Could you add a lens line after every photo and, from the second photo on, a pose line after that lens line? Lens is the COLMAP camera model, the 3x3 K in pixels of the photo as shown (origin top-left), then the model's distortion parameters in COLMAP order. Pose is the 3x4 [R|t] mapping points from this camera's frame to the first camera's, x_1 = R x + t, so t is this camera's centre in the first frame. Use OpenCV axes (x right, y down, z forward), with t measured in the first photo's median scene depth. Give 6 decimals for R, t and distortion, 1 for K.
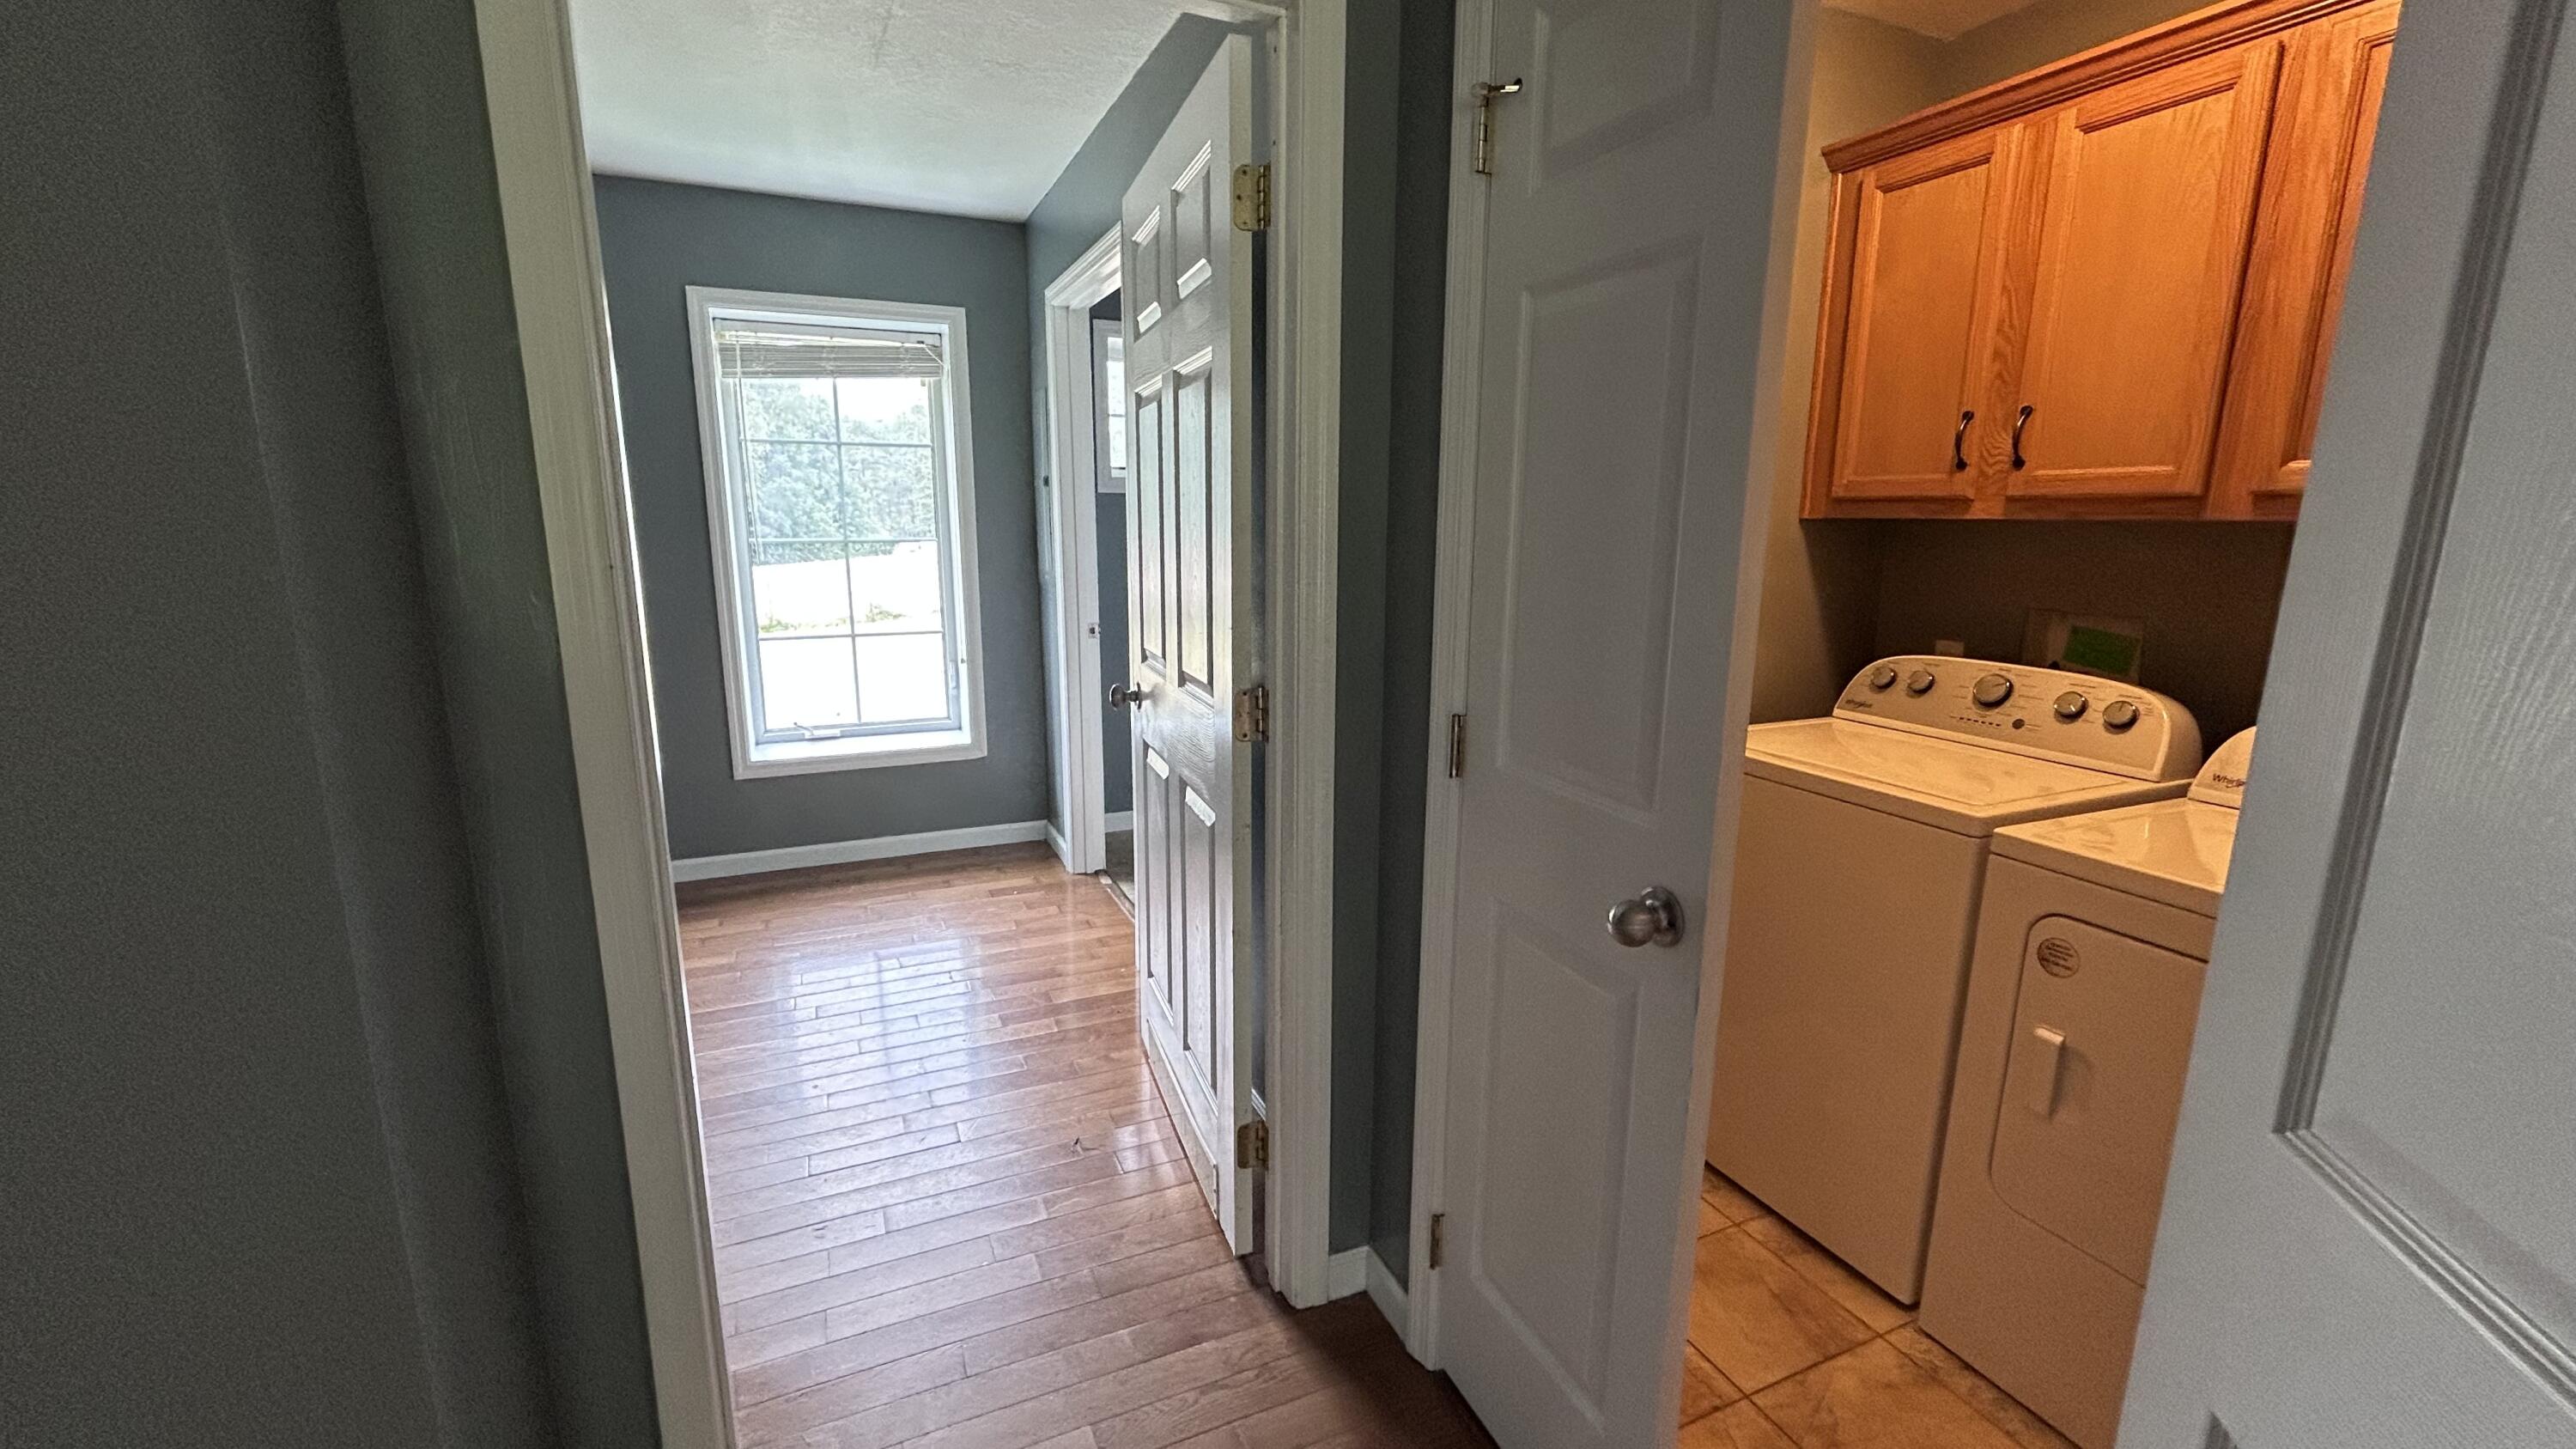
lens RADIAL K [[1016.3, 0, 1268.4], [0, 1016.3, 710.5], [0, 0, 1]] dist [0.001463, 0.000135]
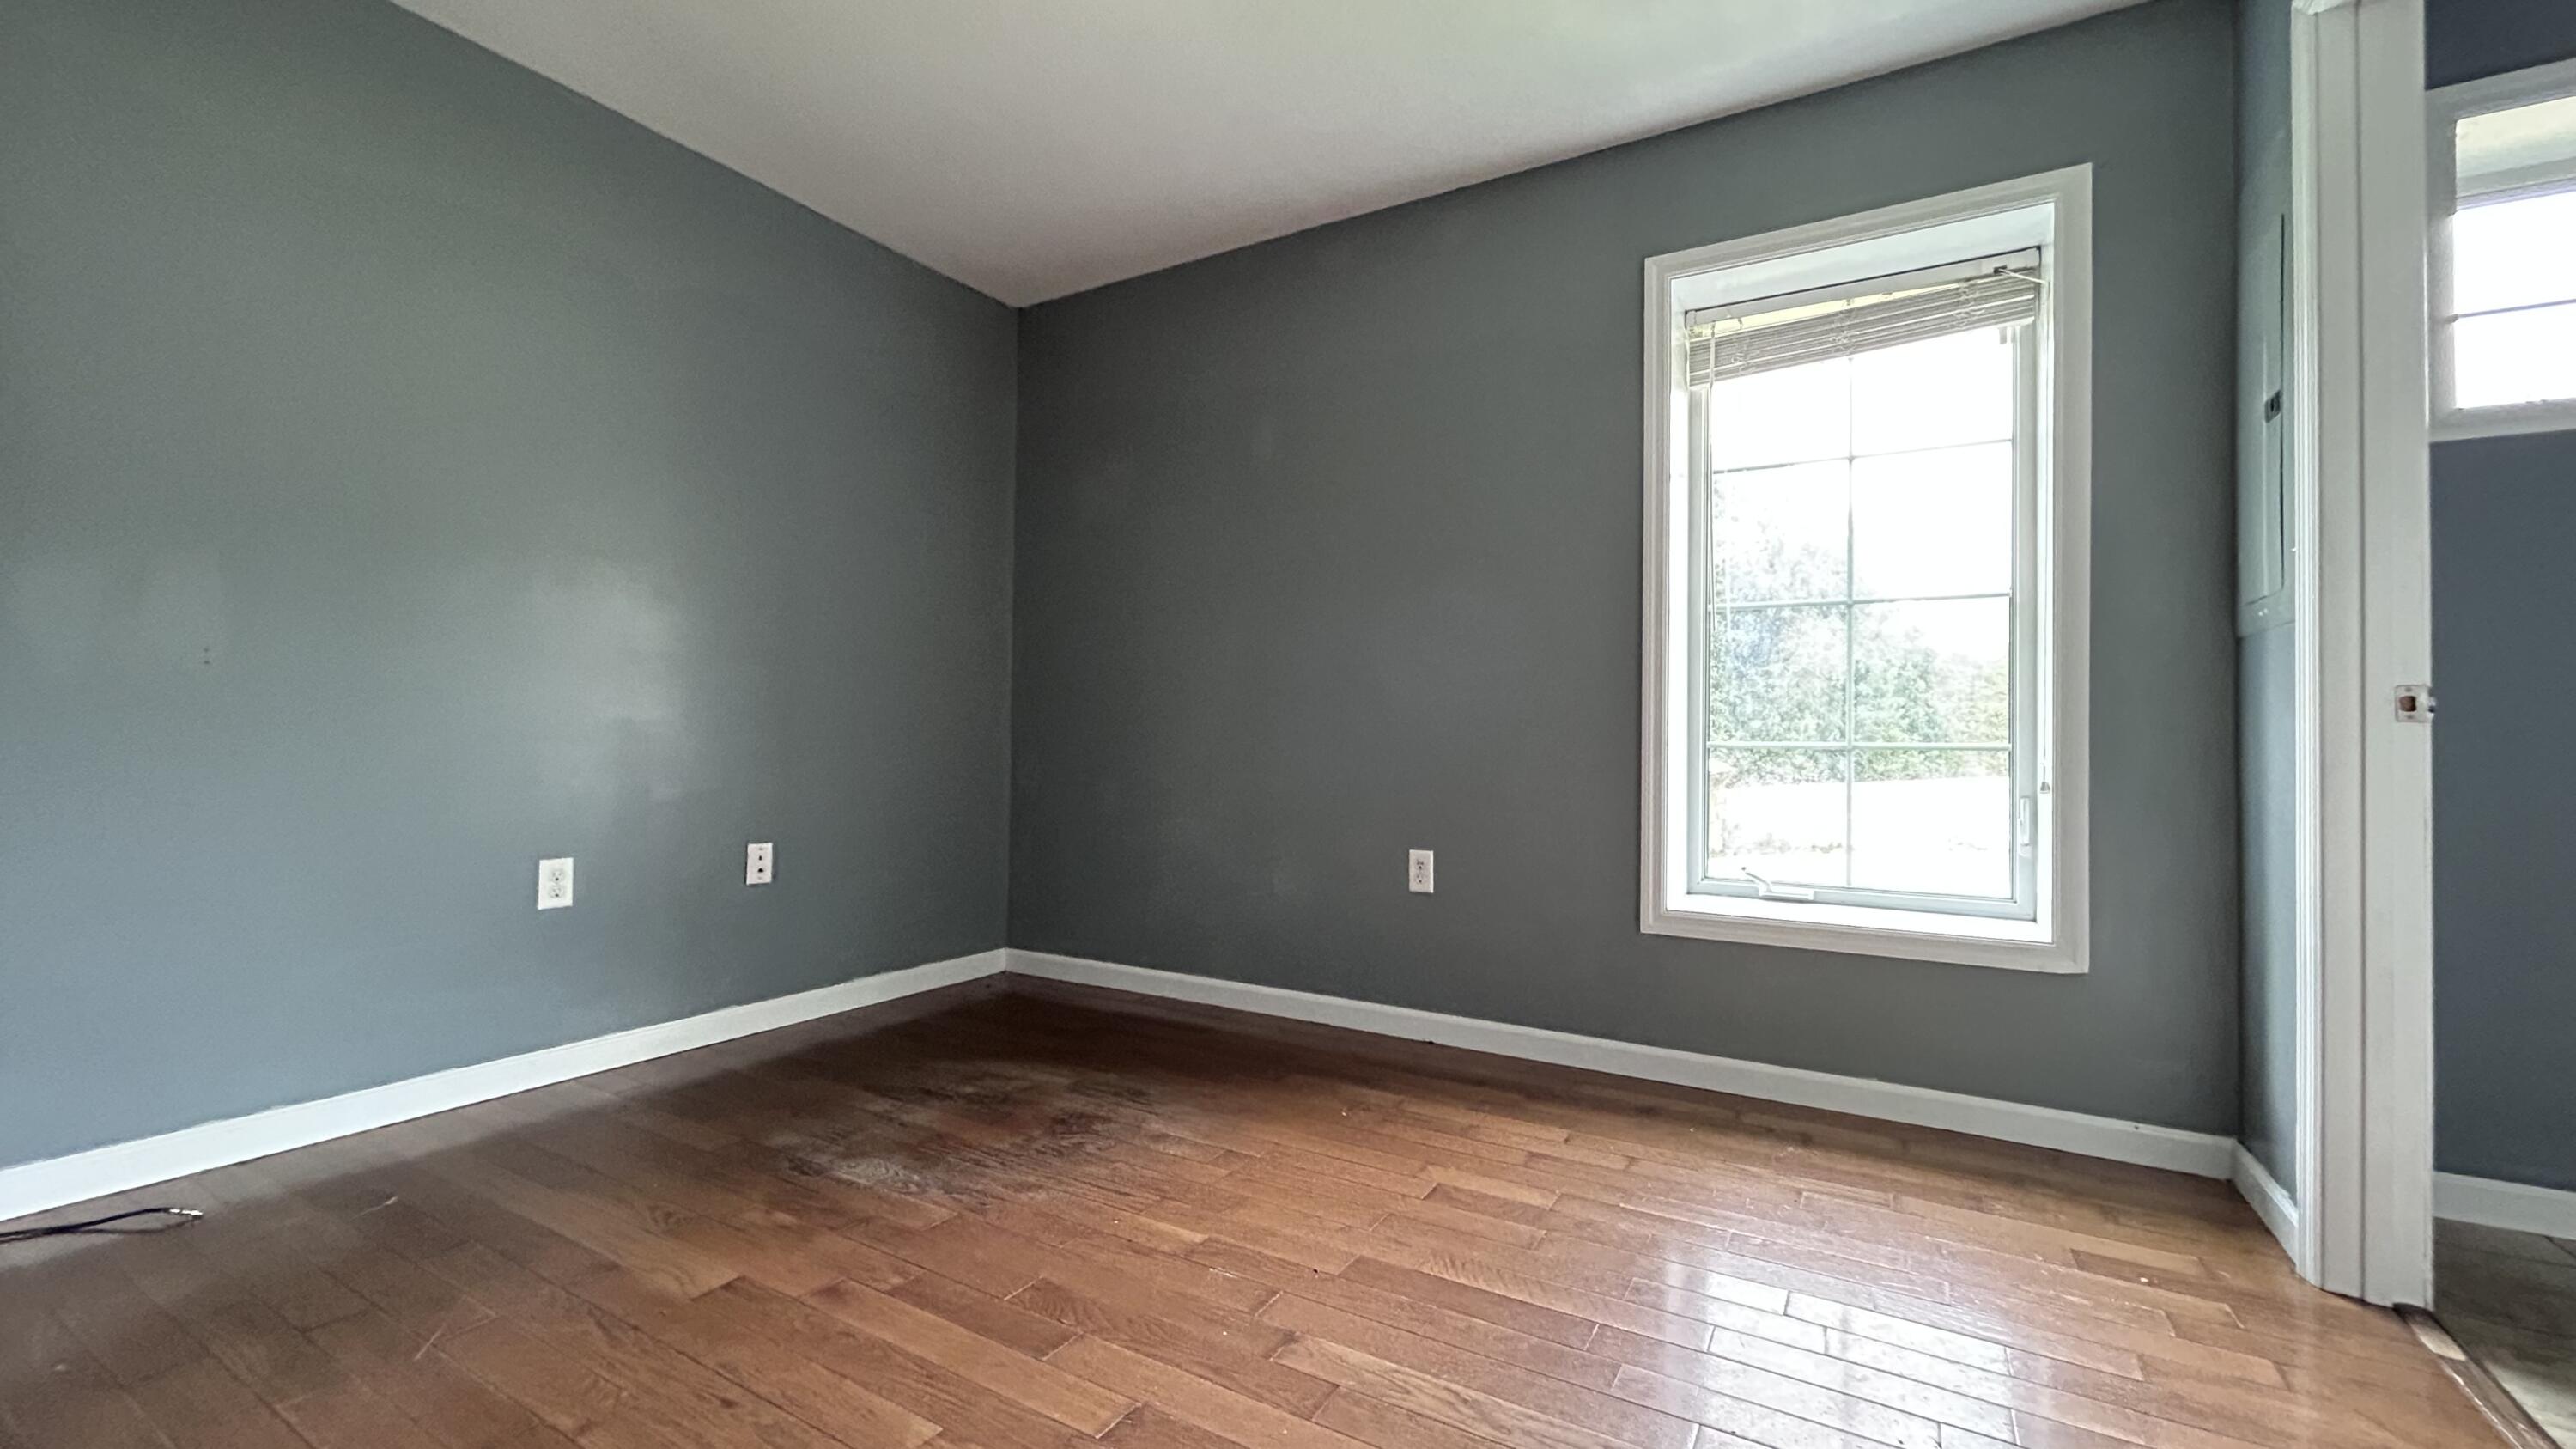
lens RADIAL K [[1037.9, 0, 1288.0], [0, 1037.9, 724.5], [0, 0, 1]] dist [-0.000346, 0.000086]
pose [[0.588142, -0.005652, -0.808738, -0.096720], [-0.159253, 0.979588, -0.122660, 0.054365], [0.792923, 0.200935, 0.575237, 0.378269]]
